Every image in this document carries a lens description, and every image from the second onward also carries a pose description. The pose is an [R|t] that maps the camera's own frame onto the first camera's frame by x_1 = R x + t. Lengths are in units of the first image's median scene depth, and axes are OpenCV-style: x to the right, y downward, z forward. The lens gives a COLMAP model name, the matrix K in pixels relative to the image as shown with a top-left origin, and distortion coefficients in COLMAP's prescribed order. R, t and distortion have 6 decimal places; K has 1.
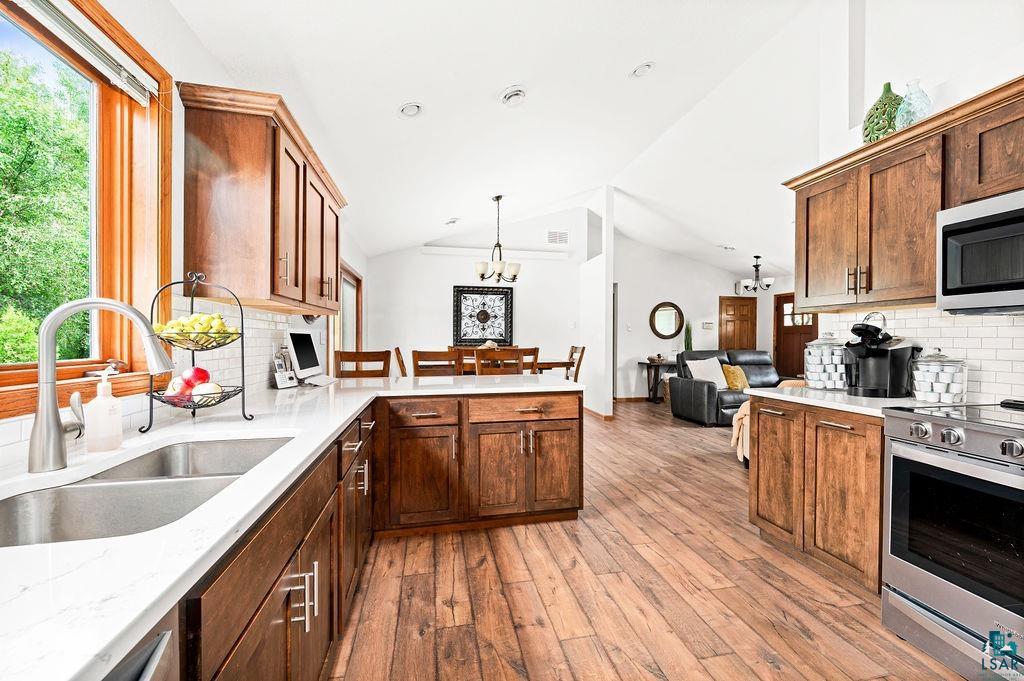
lens RADIAL K [[406.9, 0, 513.4], [0, 406.9, 334.3], [0, 0, 1]] dist [-0.000127, -0.000025]
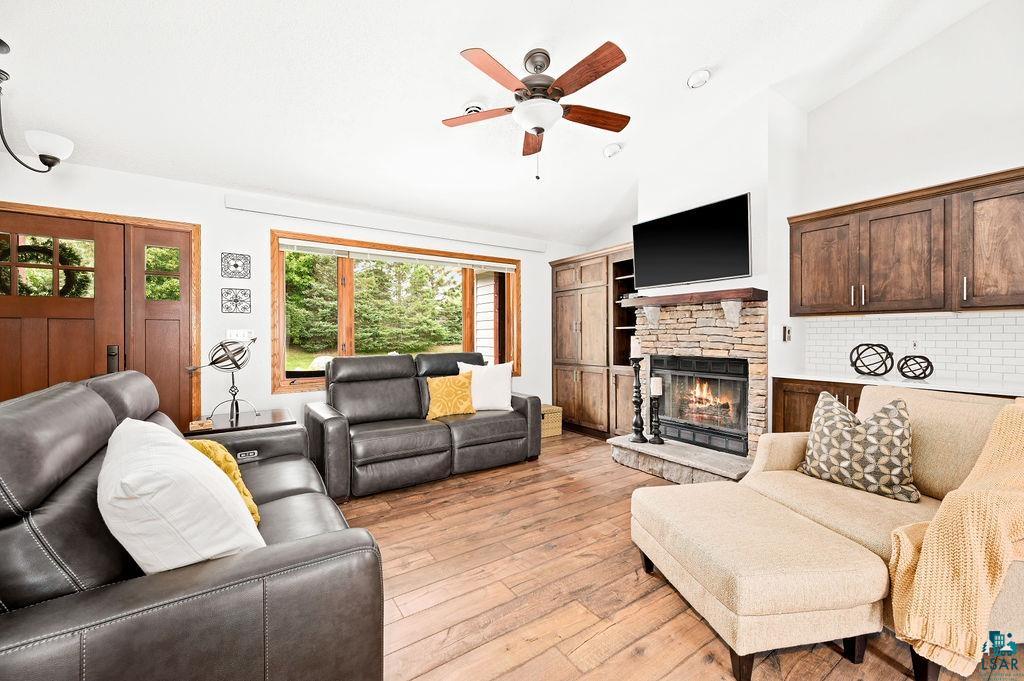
lens RADIAL K [[406.9, 0, 513.4], [0, 406.9, 334.3], [0, 0, 1]] dist [-0.000127, -0.000025]
pose [[-0.387531, 0.002556, 0.921853, 0.232989], [-0.010715, 0.999916, -0.007277, 0.013638], [-0.921794, -0.012697, -0.387471, 0.914408]]
